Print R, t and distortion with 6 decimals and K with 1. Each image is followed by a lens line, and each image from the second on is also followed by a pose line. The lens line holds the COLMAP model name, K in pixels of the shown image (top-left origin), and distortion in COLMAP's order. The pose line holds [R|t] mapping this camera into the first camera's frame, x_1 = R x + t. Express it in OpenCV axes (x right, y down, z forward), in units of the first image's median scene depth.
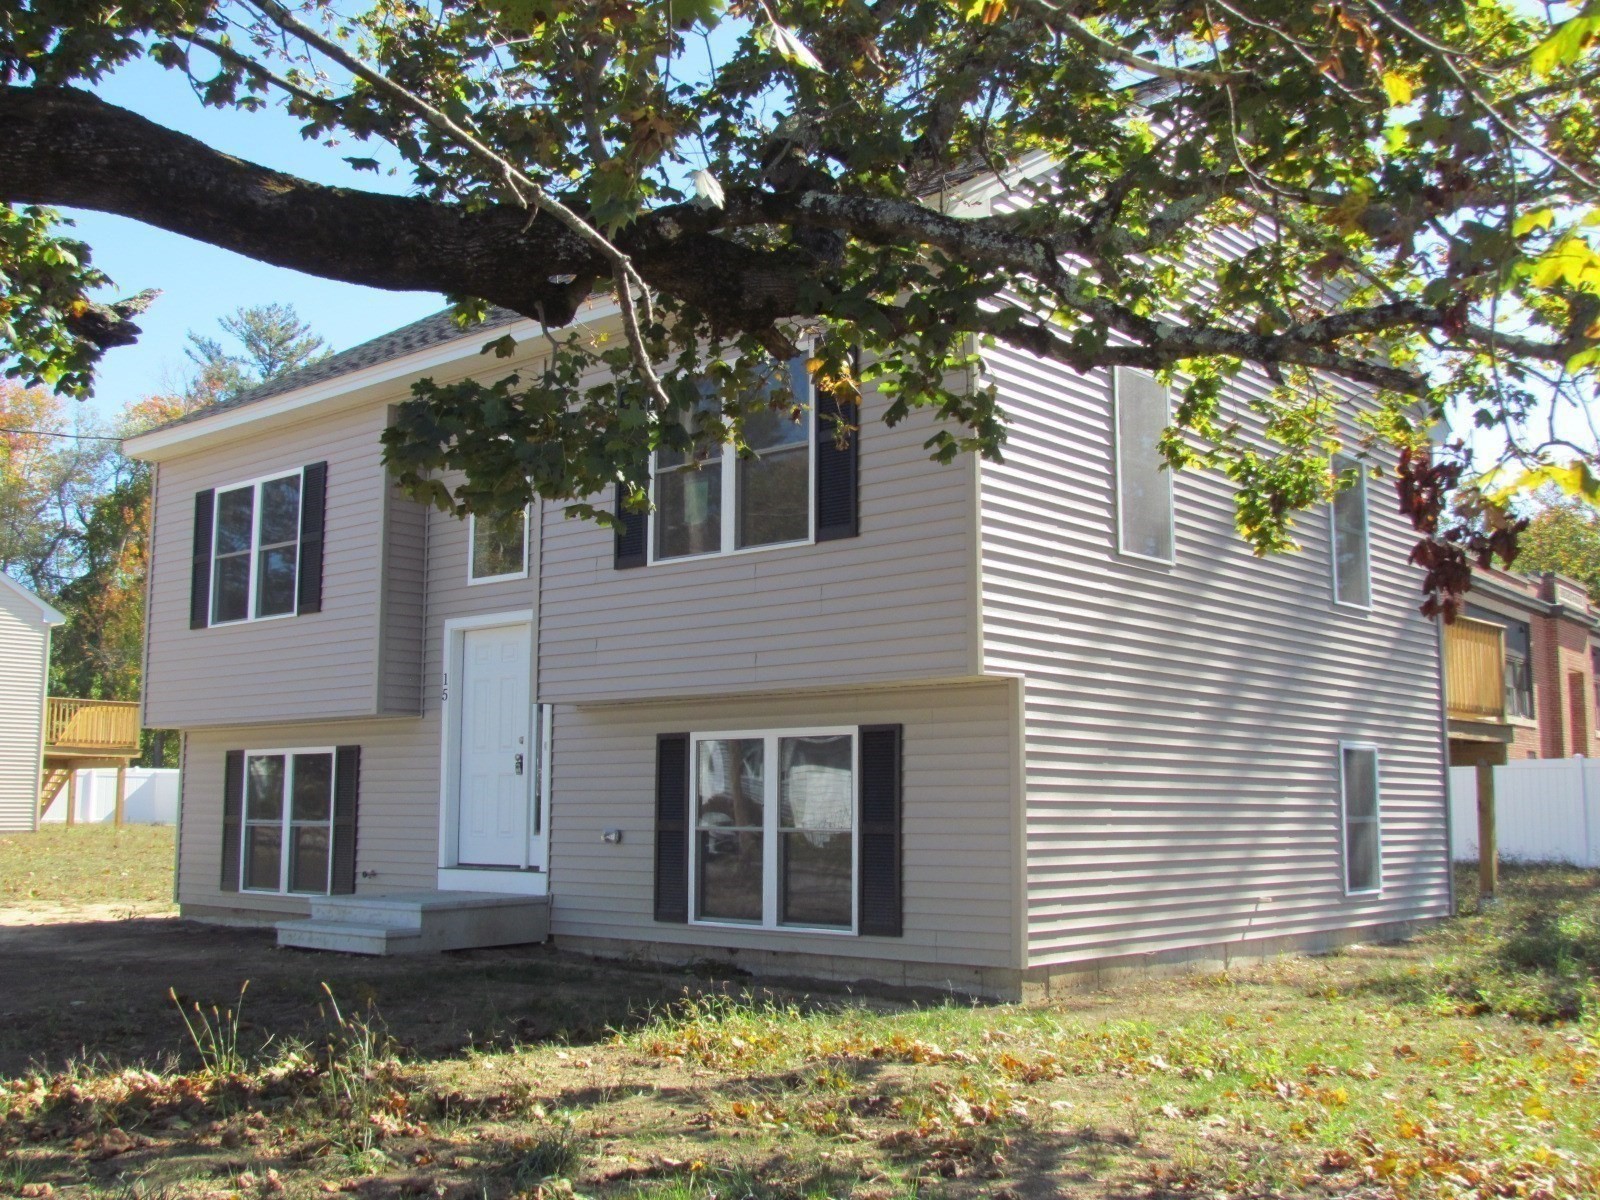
lens RADIAL K [[1656.7, 0, 800.0], [0, 1656.7, 600.0], [0, 0, 1]] dist [-0.037939, 0.014344]
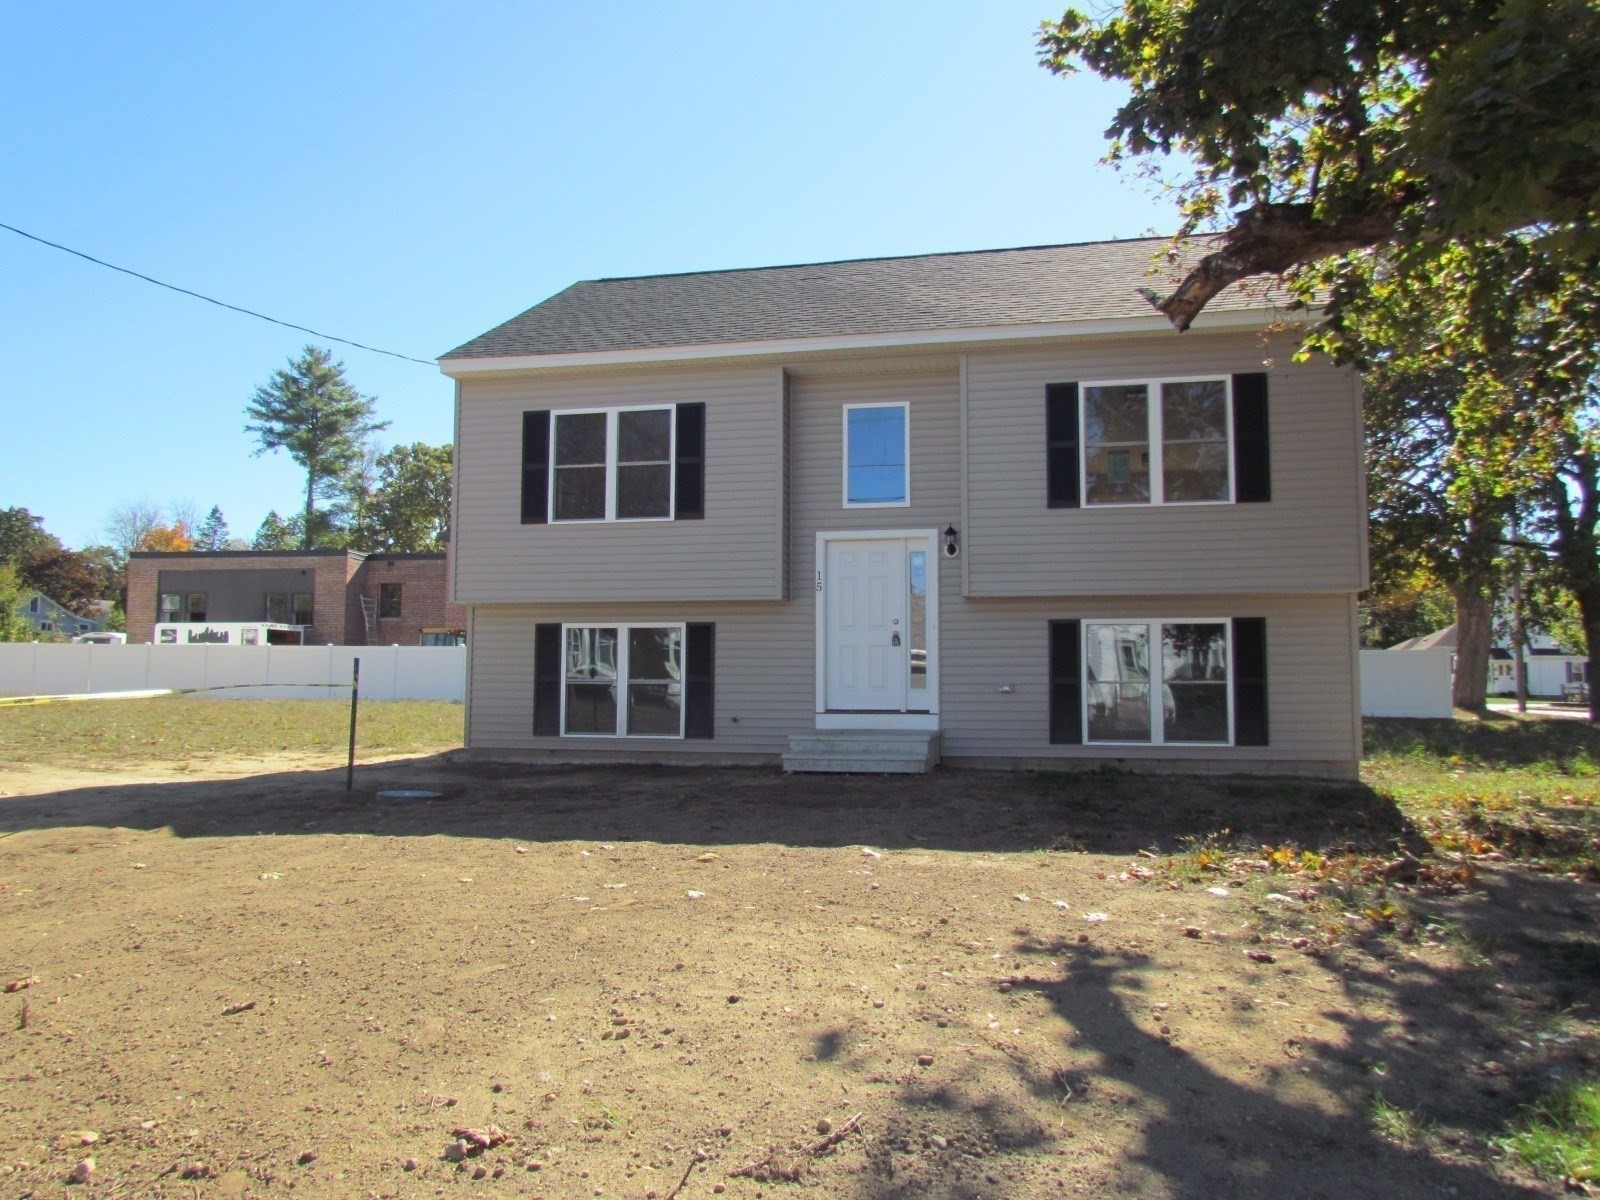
lens RADIAL K [[1149.4, 0, 800.0], [0, 1149.4, 600.0], [0, 0, 1]] dist [-0.024092, 0.012076]
pose [[0.873766, 0.032194, 0.485280, -0.696275], [-0.061073, 0.997171, 0.043810, 0.028021], [-0.482497, -0.067917, 0.873260, 0.180736]]
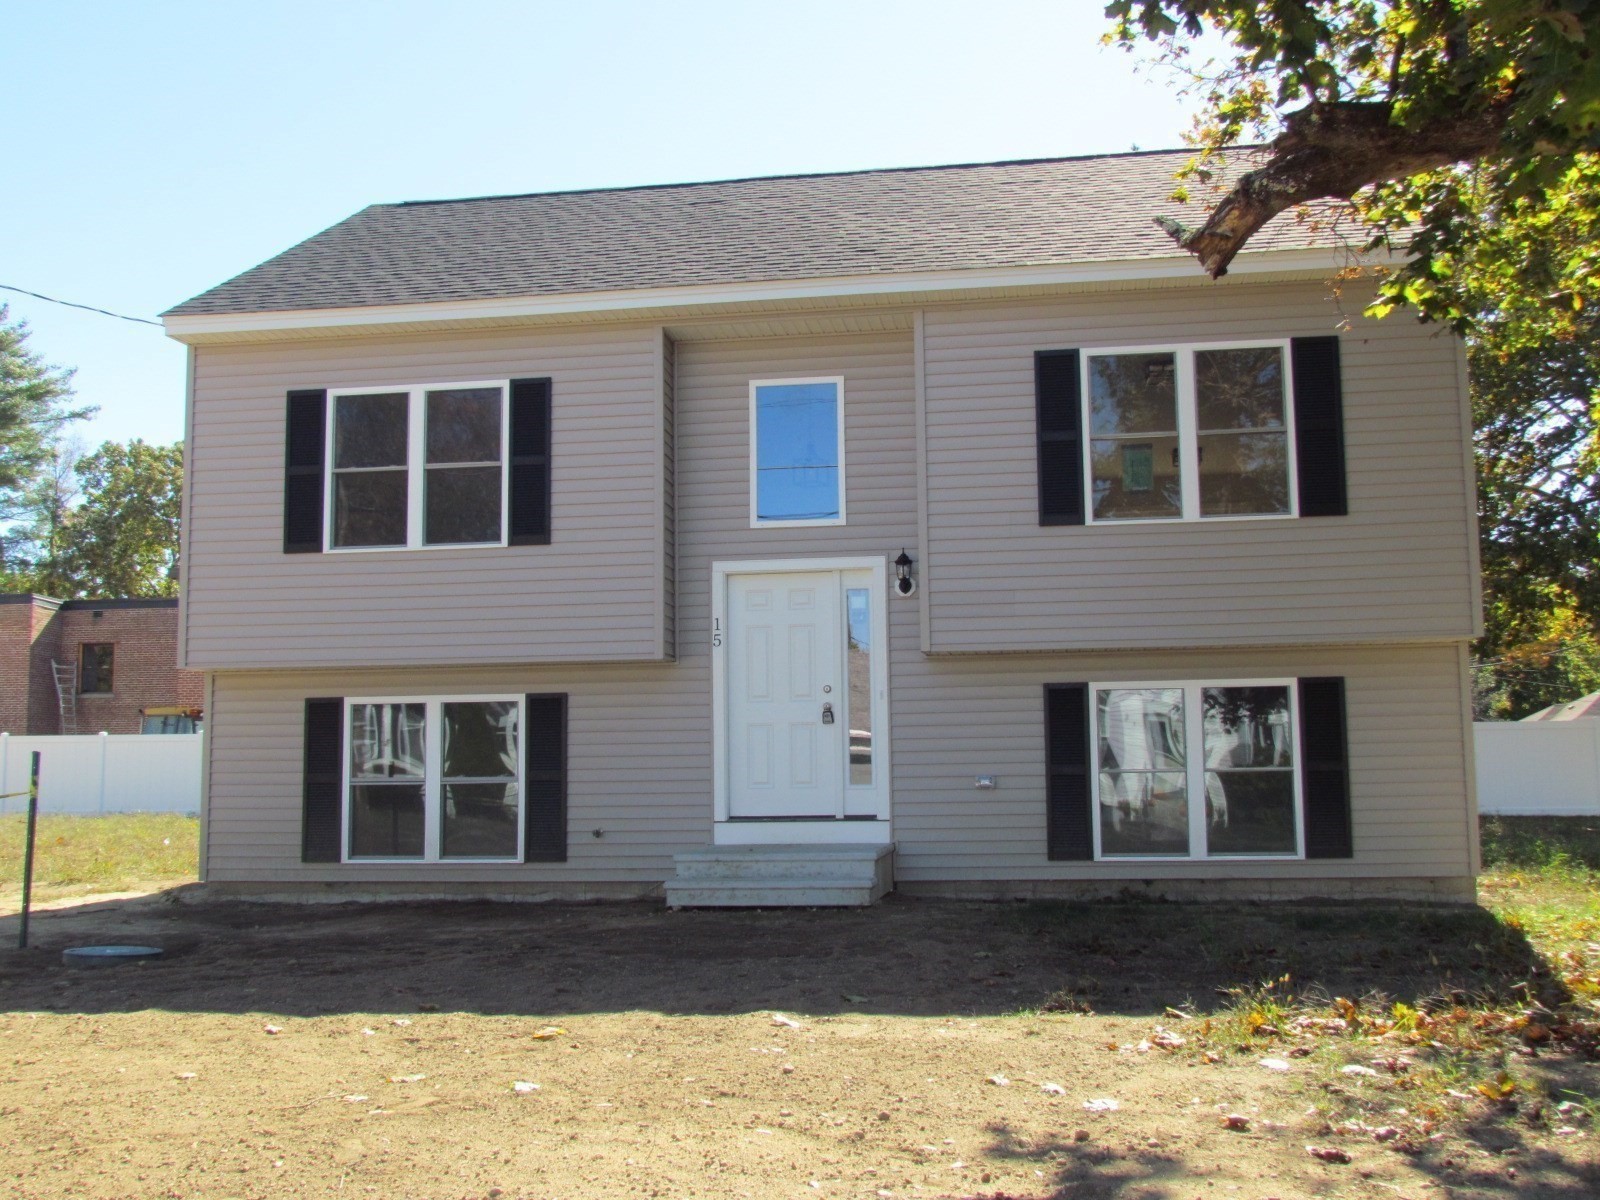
lens RADIAL K [[1644.2, 0, 802.8], [0, 1644.2, 596.6], [0, 0, 1]] dist [-0.028106, 0.026039]
pose [[0.842173, 0.044260, 0.537388, -0.690834], [-0.053102, 0.998589, 0.000974, 0.029044], [-0.536586, -0.029357, 0.843335, 0.178434]]
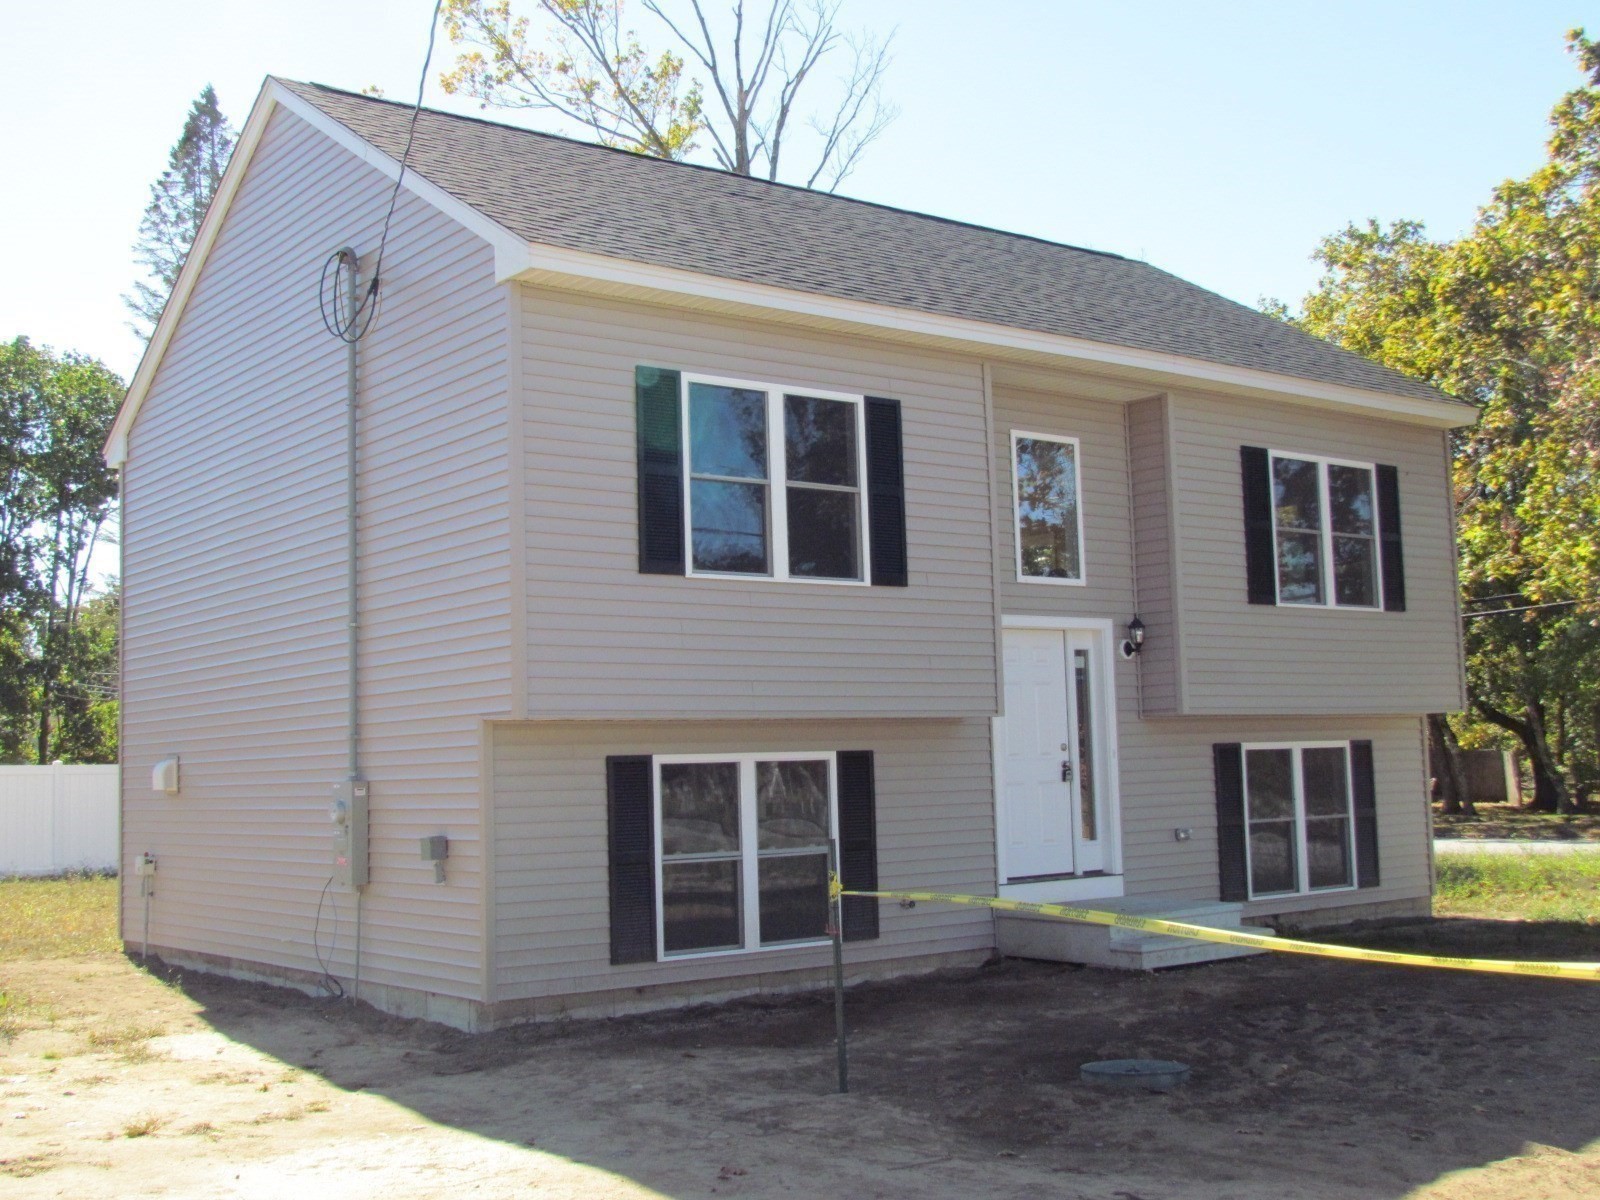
lens RADIAL K [[1838.7, 0, 802.3], [0, 1838.7, 602.4], [0, 0, 1]] dist [-0.091256, -0.011719]
pose [[0.191385, 0.084972, 0.977830, -1.247758], [-0.093492, 0.993294, -0.068017, 0.085520], [-0.977052, -0.078402, 0.198045, 0.917783]]
